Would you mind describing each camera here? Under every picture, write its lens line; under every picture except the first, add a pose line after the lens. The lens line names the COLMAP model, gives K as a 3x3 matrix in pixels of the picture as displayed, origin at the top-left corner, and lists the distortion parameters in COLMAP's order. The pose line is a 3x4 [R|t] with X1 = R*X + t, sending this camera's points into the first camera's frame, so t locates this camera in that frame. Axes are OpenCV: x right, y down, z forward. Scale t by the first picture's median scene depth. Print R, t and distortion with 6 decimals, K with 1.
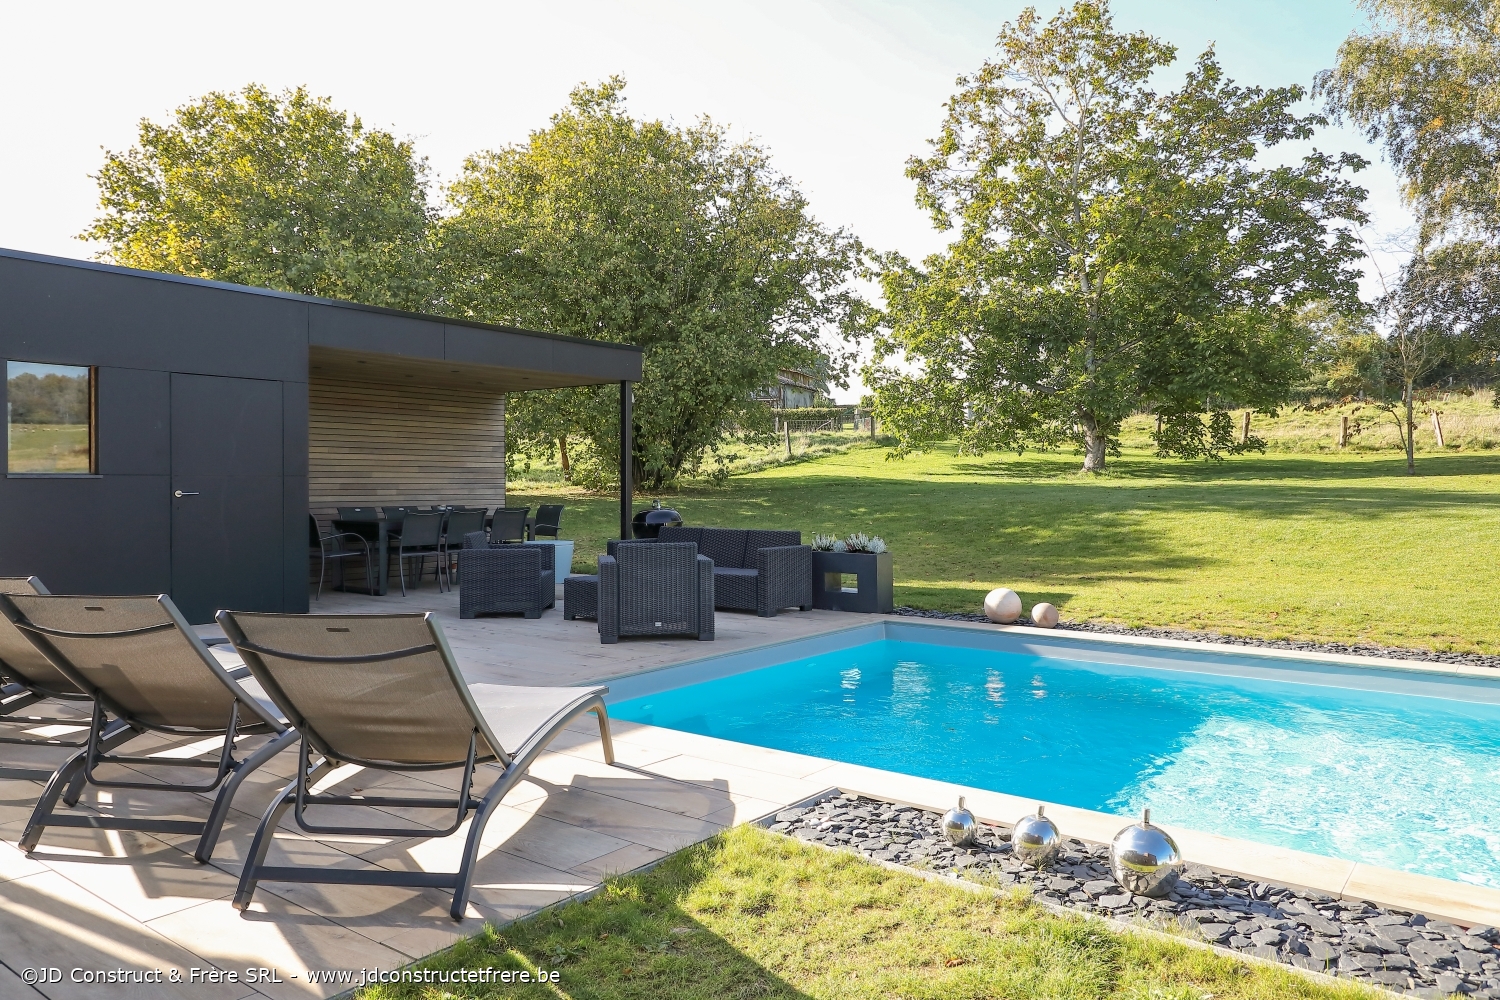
lens RADIAL K [[1032.6, 0, 750.5], [0, 1032.6, 540.7], [0, 0, 1]] dist [-0.023462, -0.000892]
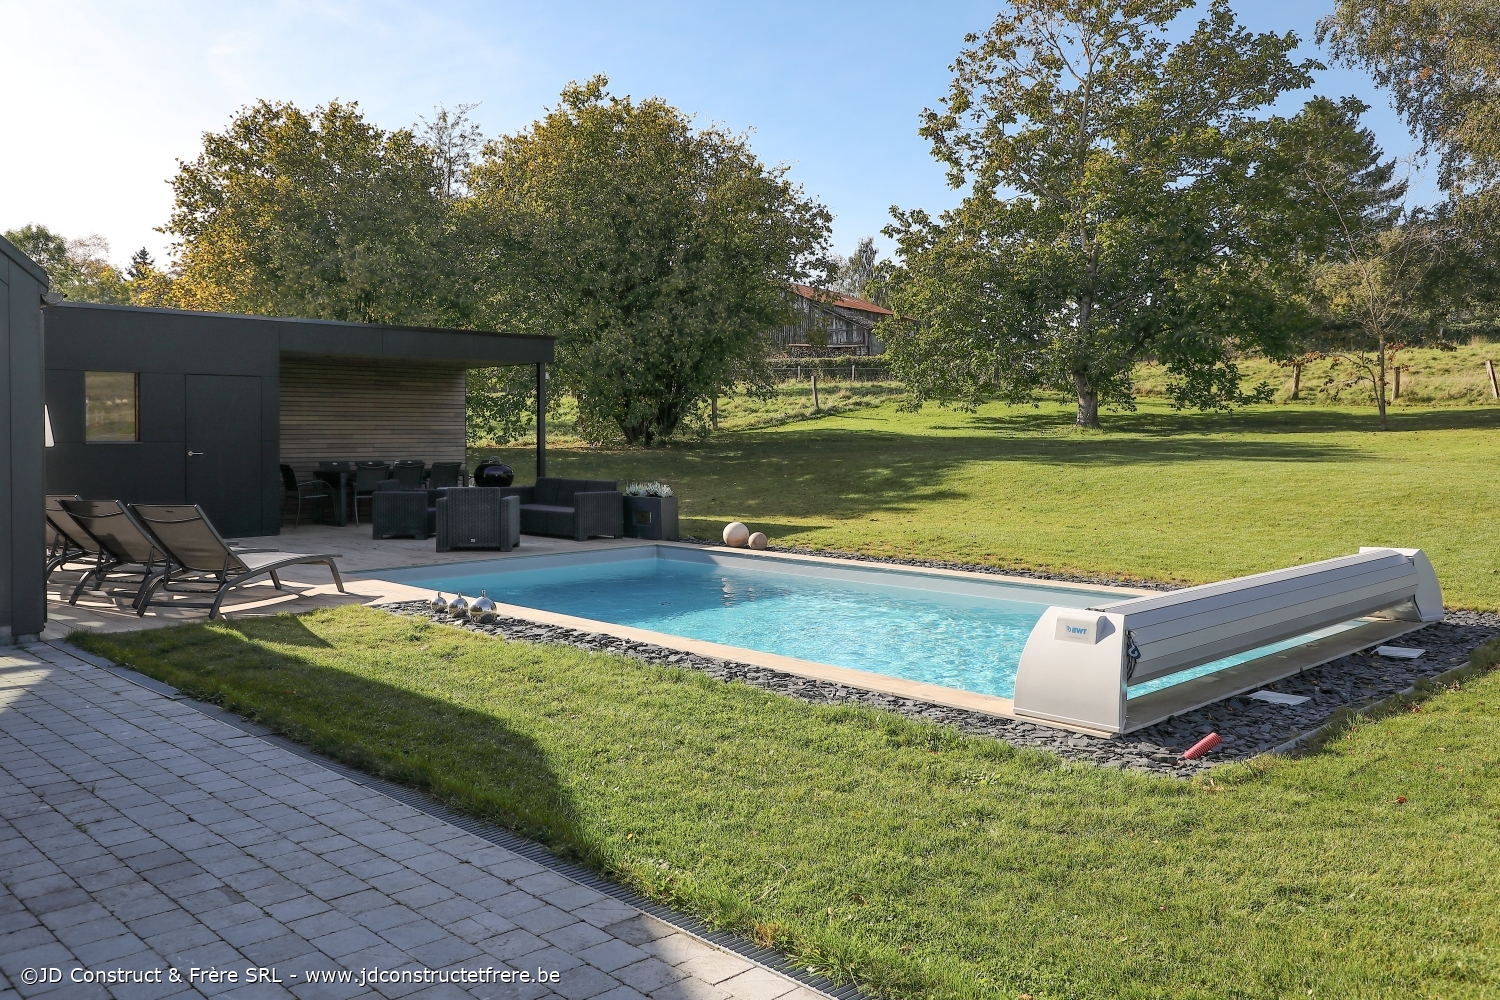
lens RADIAL K [[1203.3, 0, 750.0], [0, 1203.3, 500.0], [0, 0, 1]] dist [-0.008662, -0.002844]
pose [[0.988817, 0.007846, -0.148926, 0.190031], [-0.007354, 0.999966, 0.003859, 0.003580], [0.148951, -0.002721, 0.988841, -0.229669]]
